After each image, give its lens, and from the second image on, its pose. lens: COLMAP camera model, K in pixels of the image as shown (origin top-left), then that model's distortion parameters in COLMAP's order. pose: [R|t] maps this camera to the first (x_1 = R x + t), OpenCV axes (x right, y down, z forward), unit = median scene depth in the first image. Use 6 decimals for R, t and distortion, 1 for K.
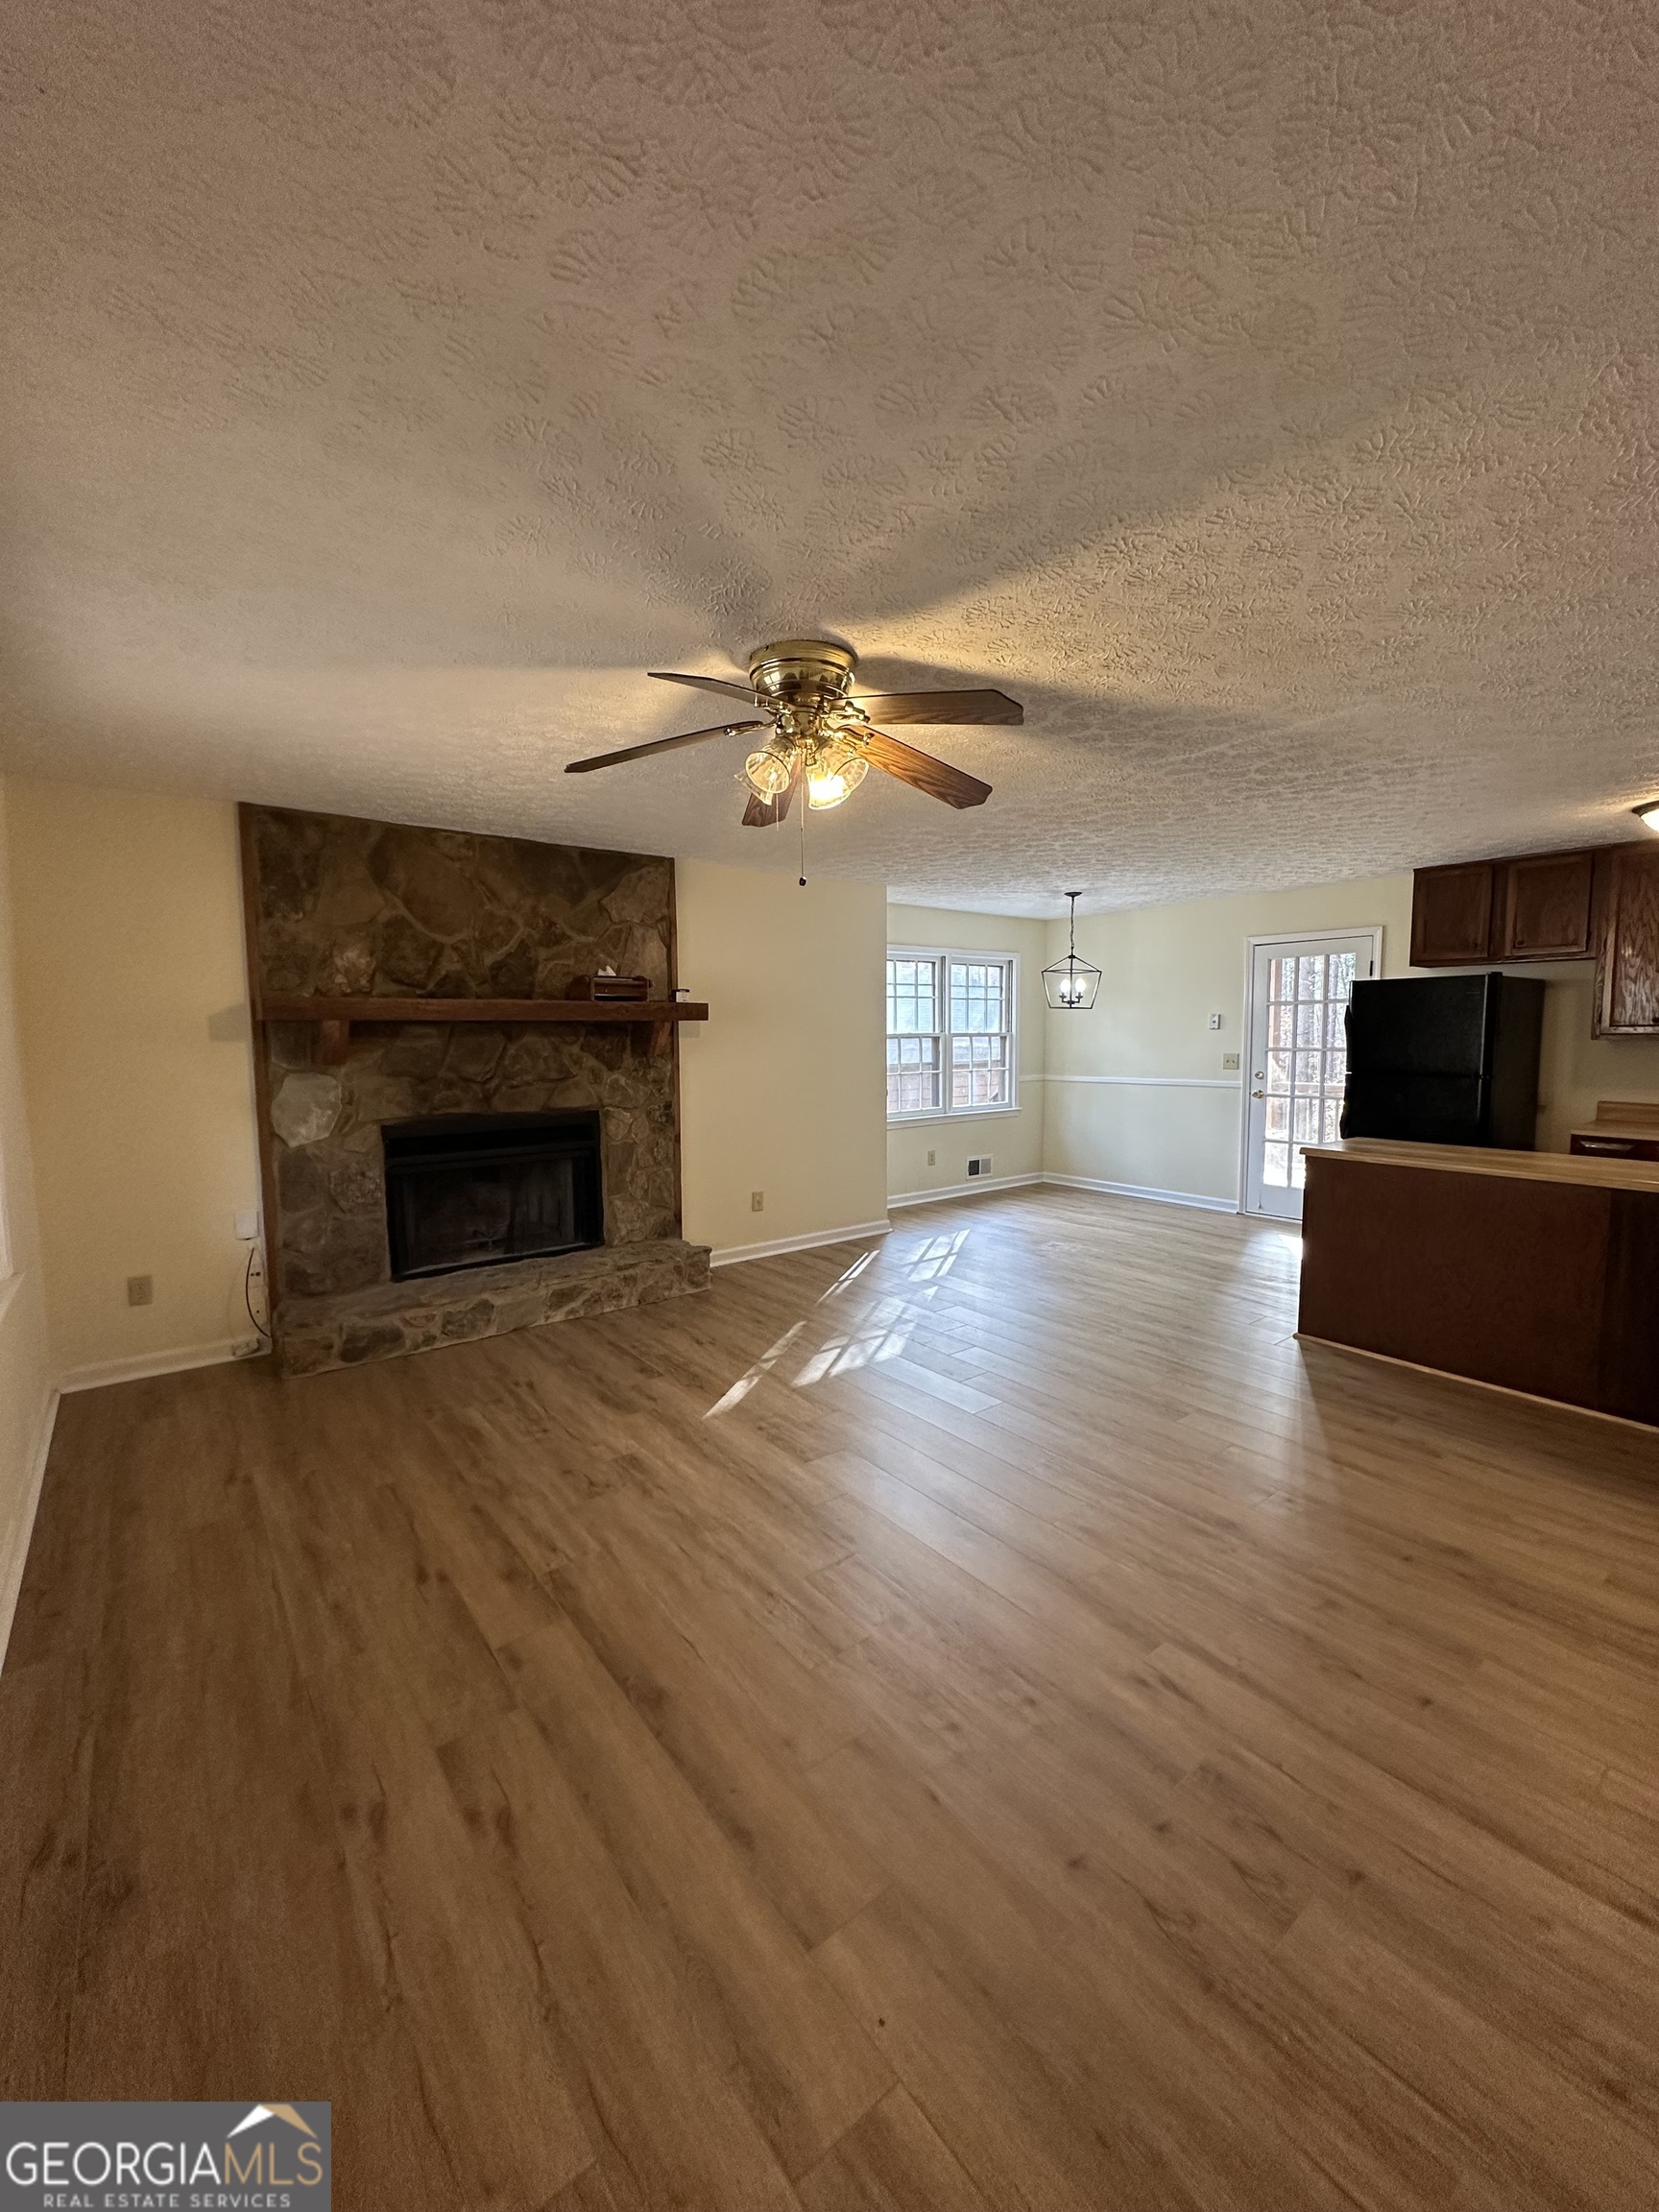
lens RADIAL K [[878.9, 0, 826.3], [0, 878.9, 1104.3], [0, 0, 1]] dist [0.000754, -0.000196]
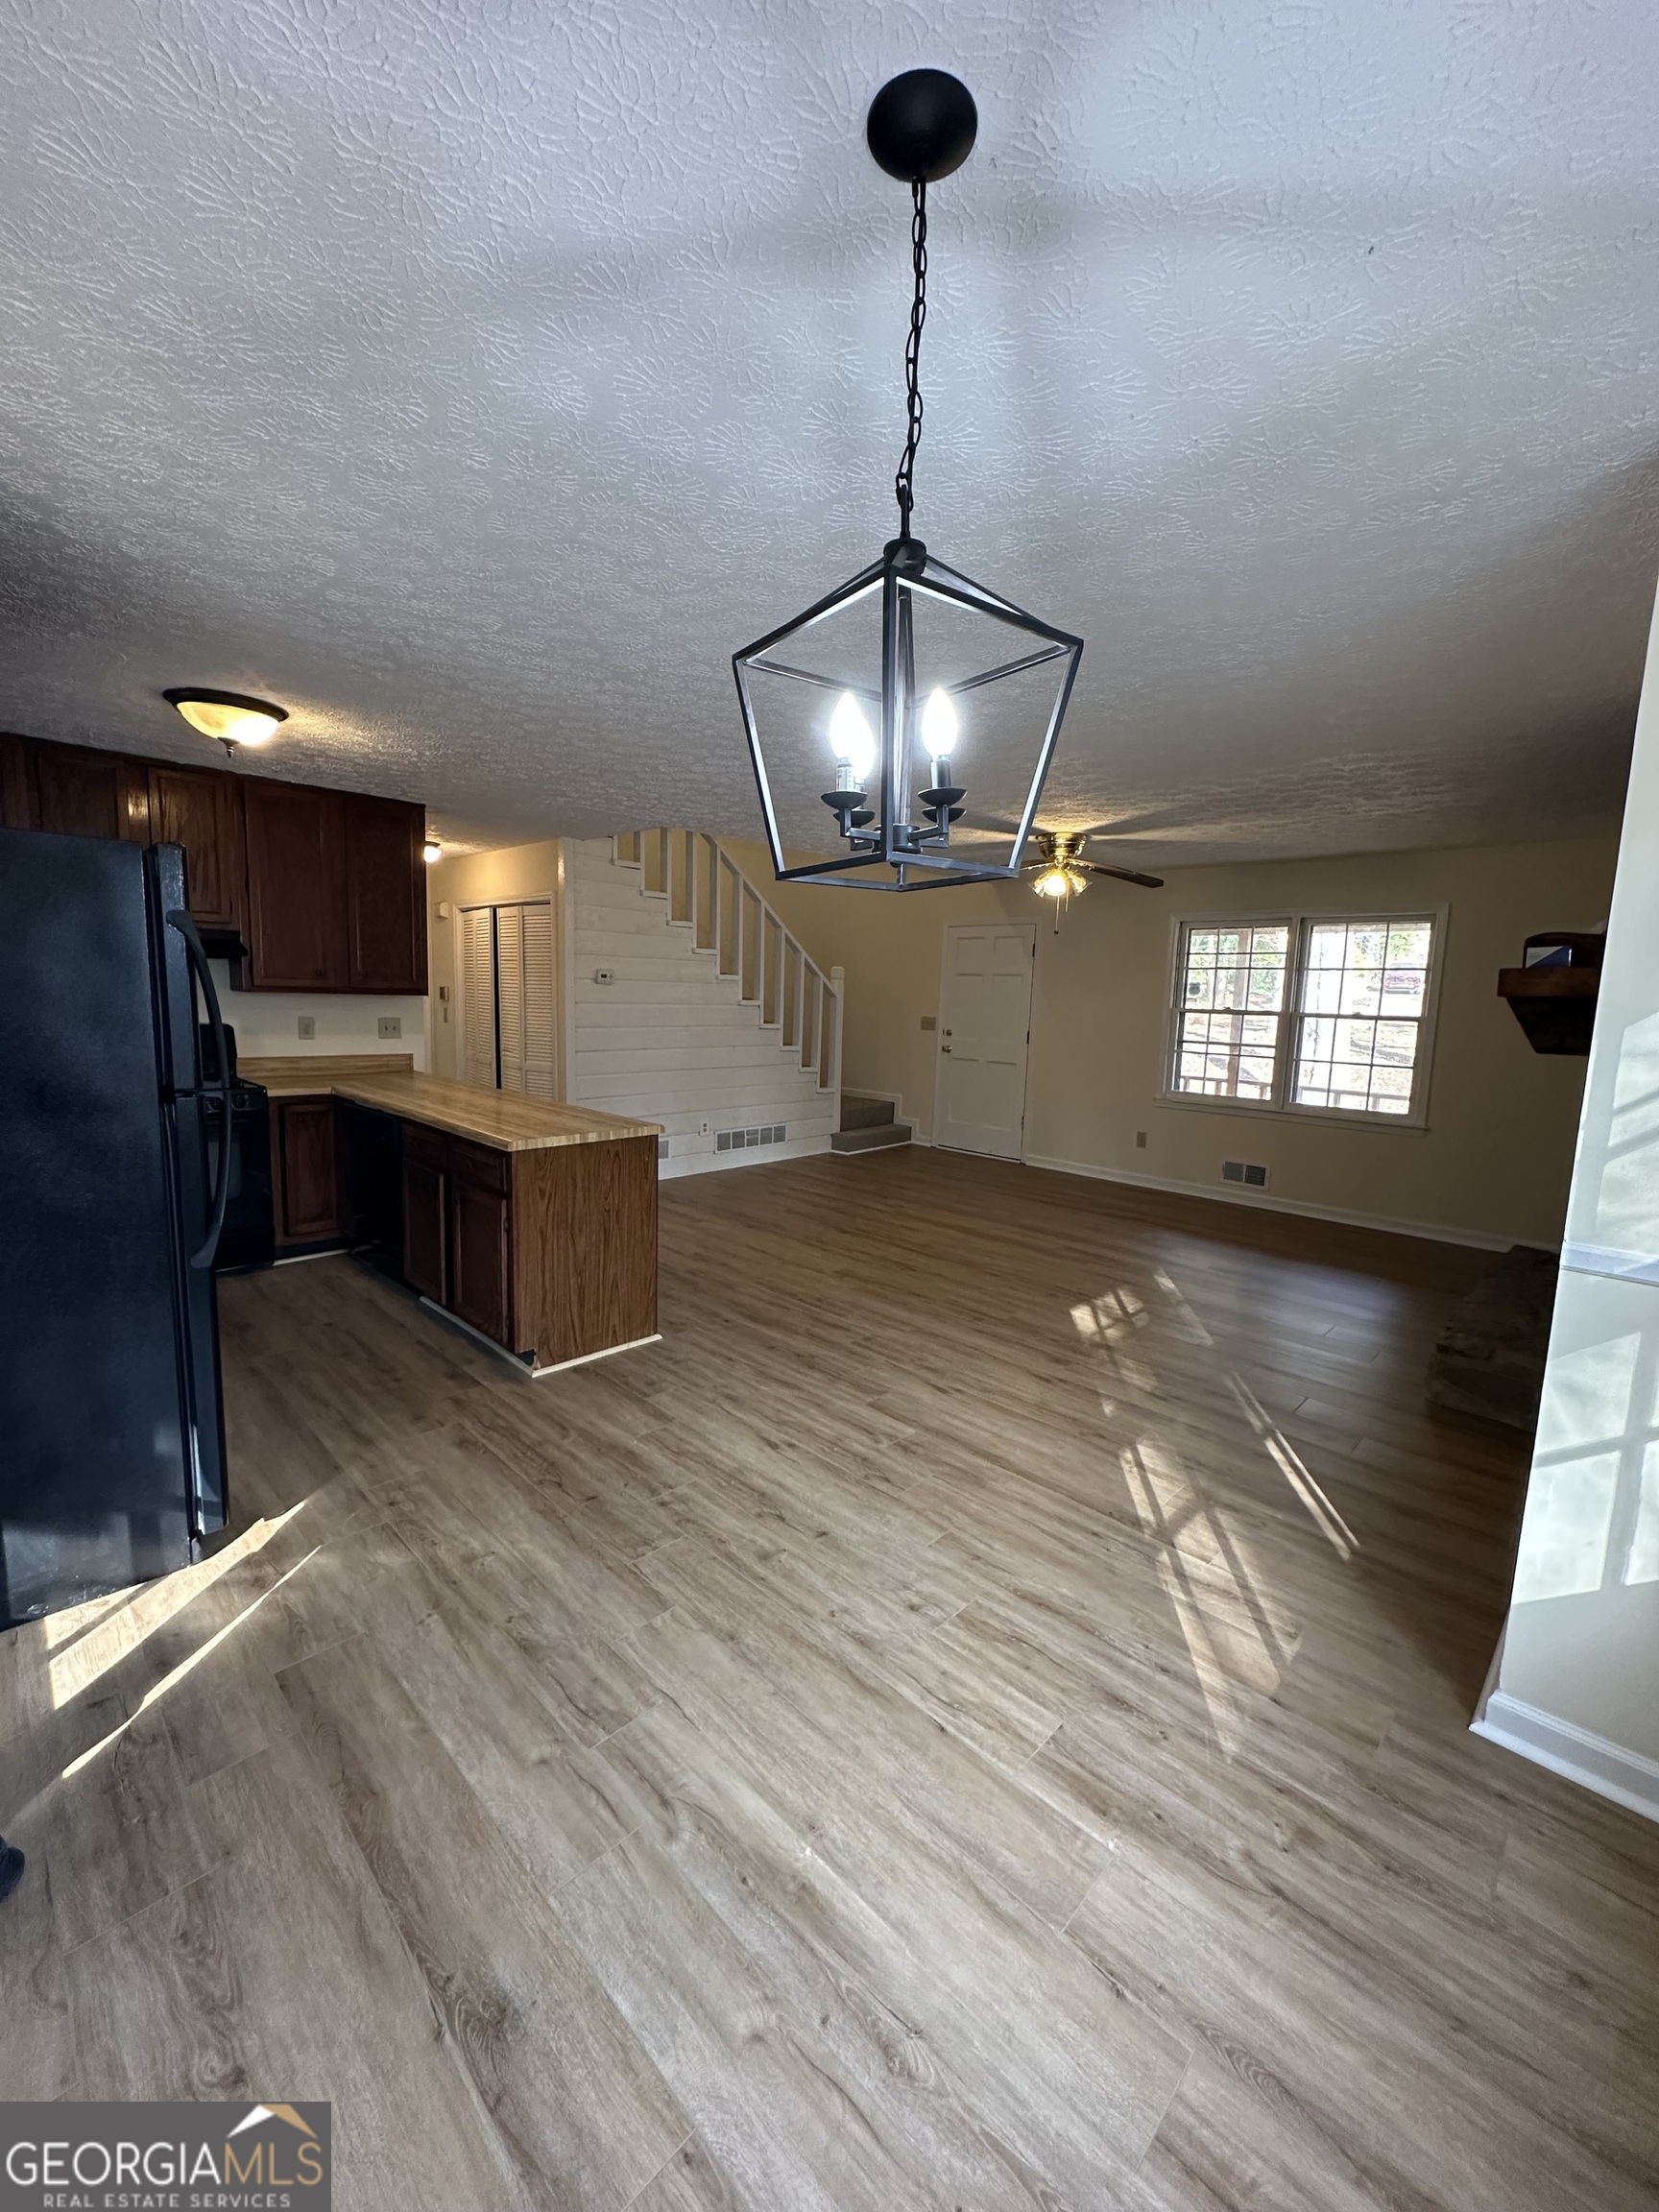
lens RADIAL K [[878.9, 0, 825.7], [0, 878.9, 1104.0], [0, 0, 1]] dist [0.000754, -0.000196]
pose [[-0.991225, -0.002258, -0.132163, 0.483740], [-0.030675, 0.976488, 0.213380, -0.161050], [0.128573, 0.215561, -0.967989, 1.822524]]
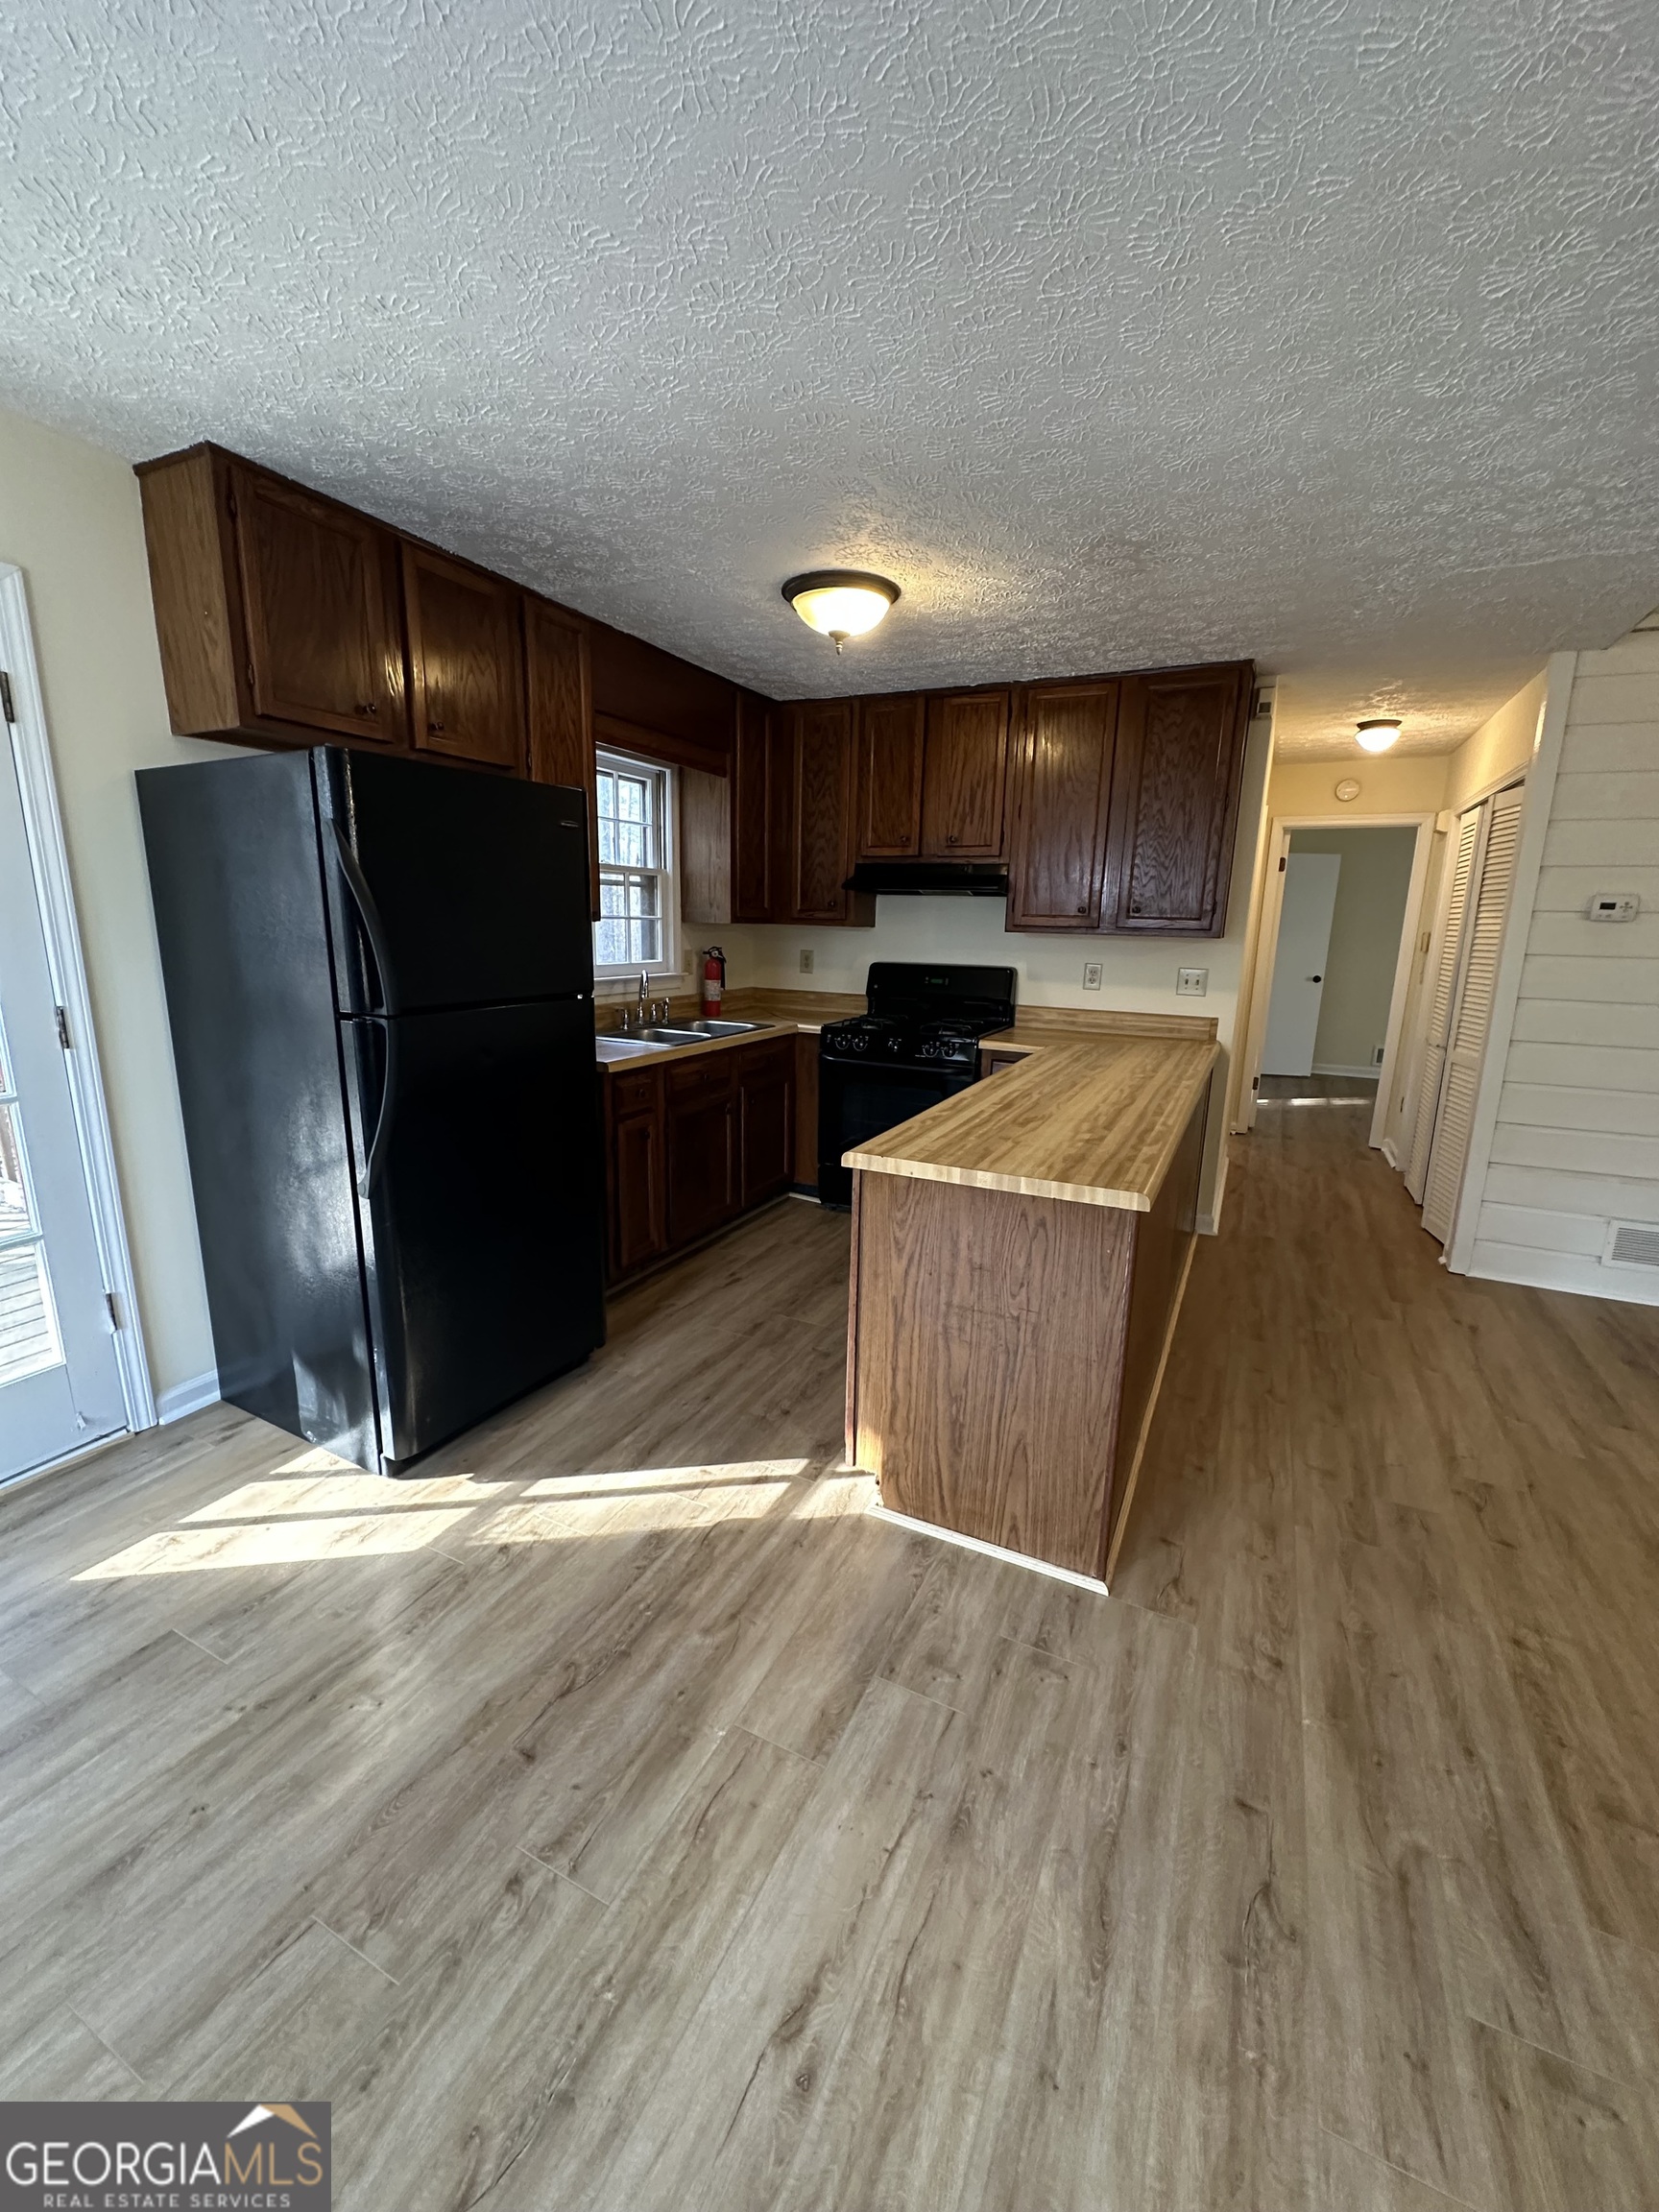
lens RADIAL K [[878.9, 0, 835.8], [0, 878.9, 1103.4], [0, 0, 1]] dist [0.000754, -0.000196]
pose [[-0.441160, -0.184079, 0.878346, 0.239795], [0.061279, 0.970274, 0.234123, -0.099628], [-0.895334, 0.157110, -0.416766, 1.272467]]
